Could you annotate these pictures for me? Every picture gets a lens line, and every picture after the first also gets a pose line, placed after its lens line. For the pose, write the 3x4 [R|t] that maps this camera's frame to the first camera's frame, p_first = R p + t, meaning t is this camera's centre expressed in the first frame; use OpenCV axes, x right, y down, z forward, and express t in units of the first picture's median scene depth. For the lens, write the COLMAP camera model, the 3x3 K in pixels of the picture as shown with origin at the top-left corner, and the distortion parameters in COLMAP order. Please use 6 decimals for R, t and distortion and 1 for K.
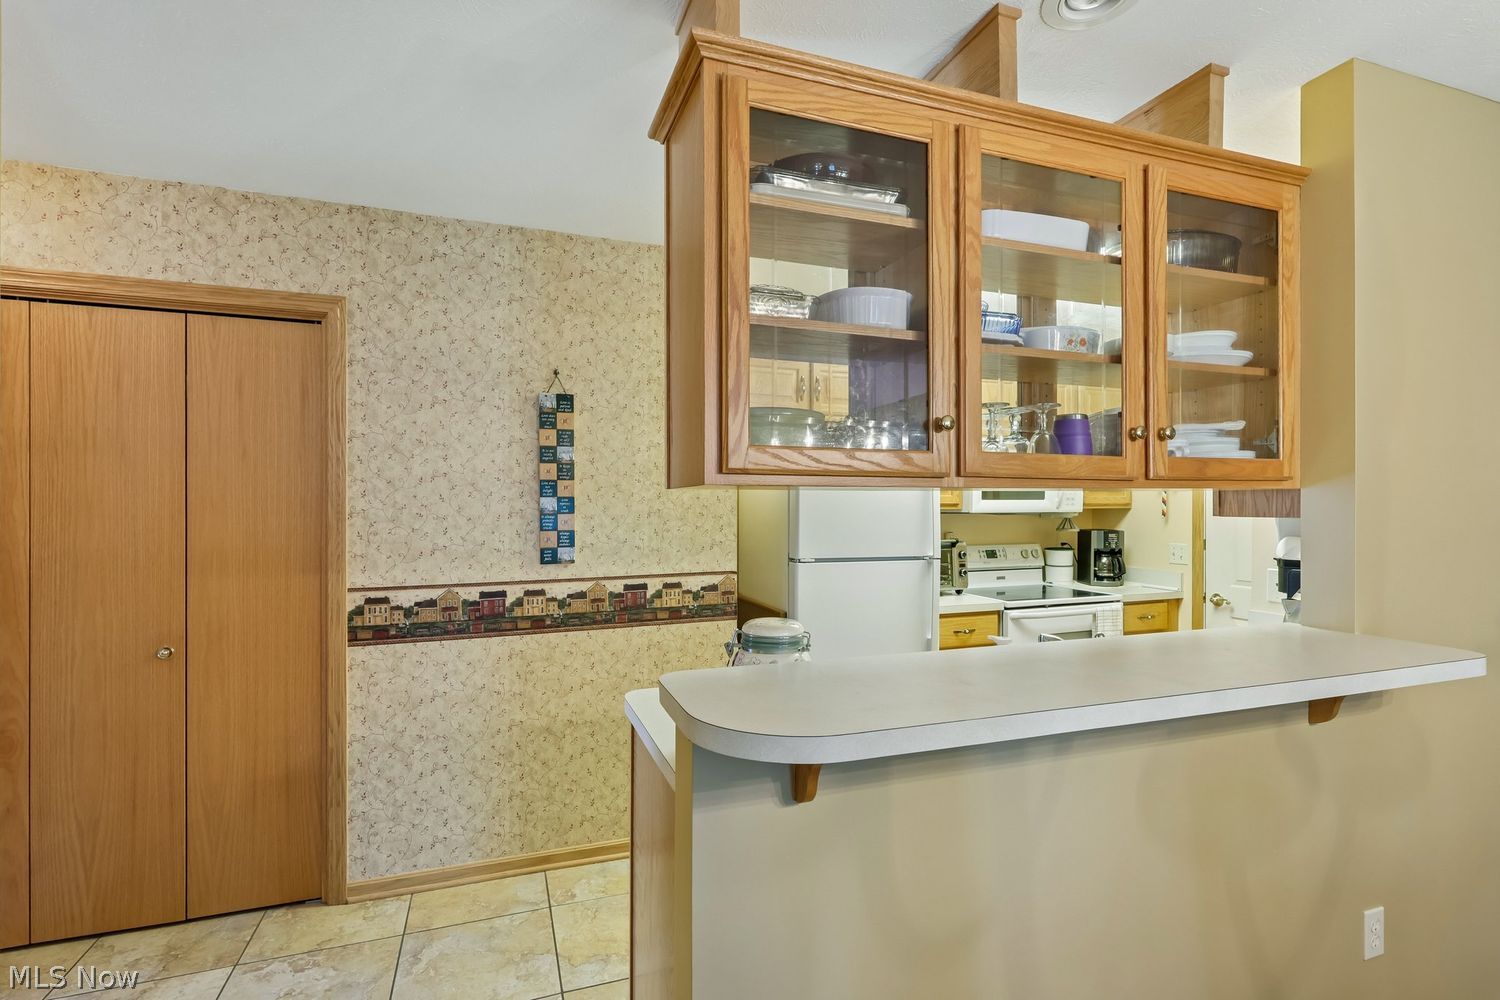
lens RADIAL K [[694.4, 0, 742.8], [0, 694.4, 499.0], [0, 0, 1]] dist [0.000598, -0.000217]
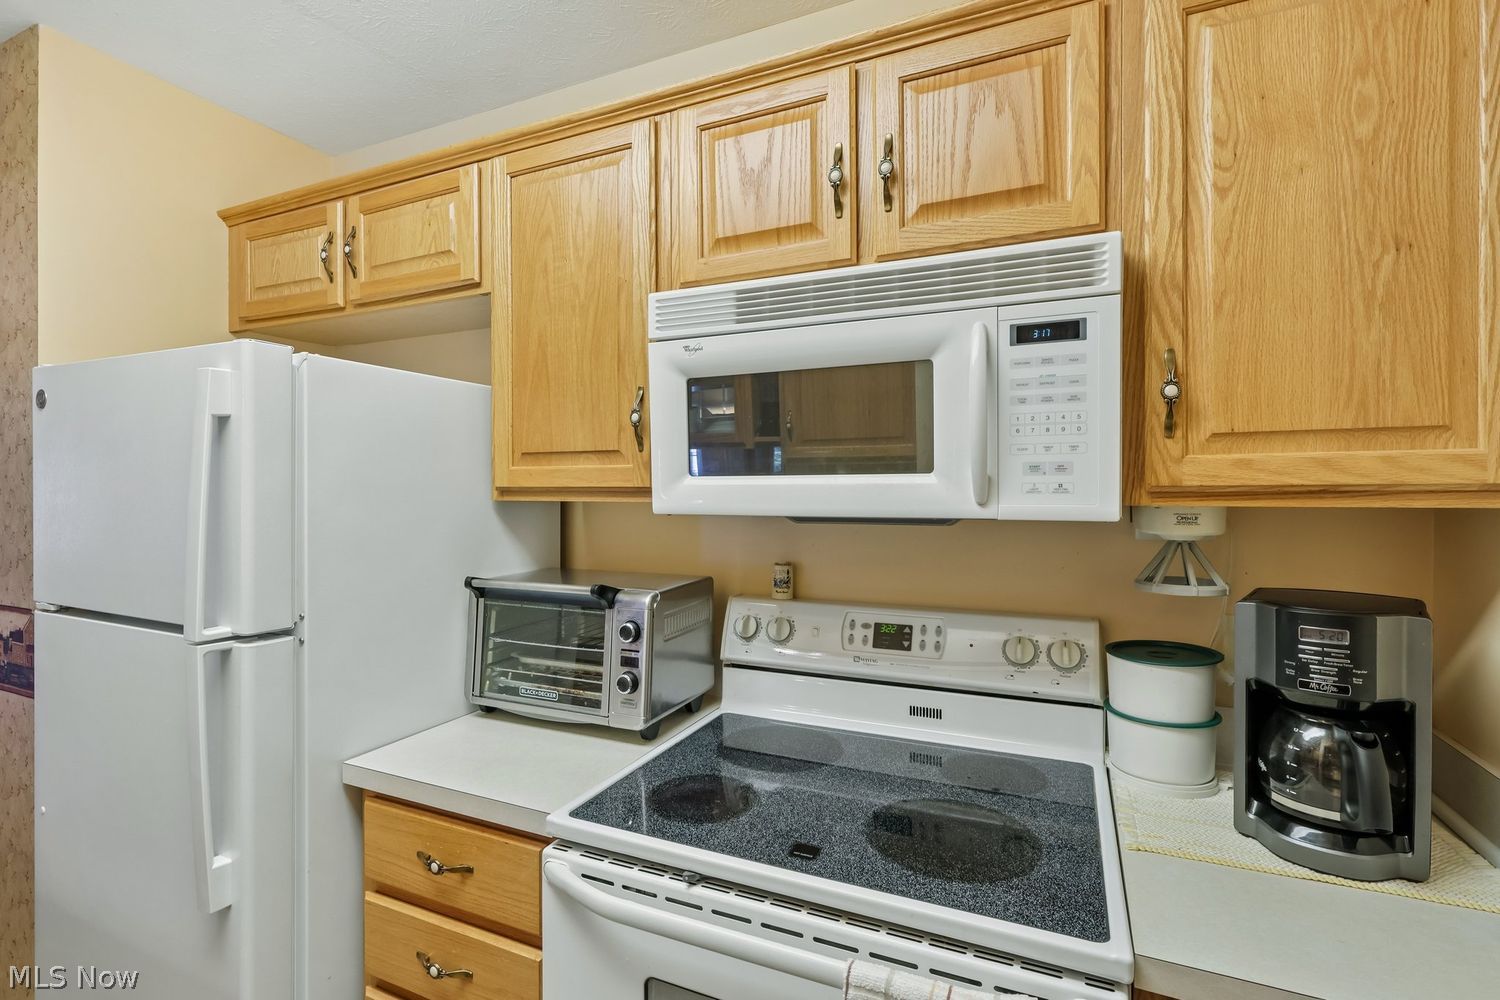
lens RADIAL K [[713.3, 0, 747.4], [0, 713.3, 487.4], [0, 0, 1]] dist [0.001755, 0.000297]
pose [[0.713018, 0.000737, -0.701146, 0.842647], [0.005527, 0.999962, 0.006672, 0.006951], [0.701124, -0.008632, 0.712987, 1.080645]]
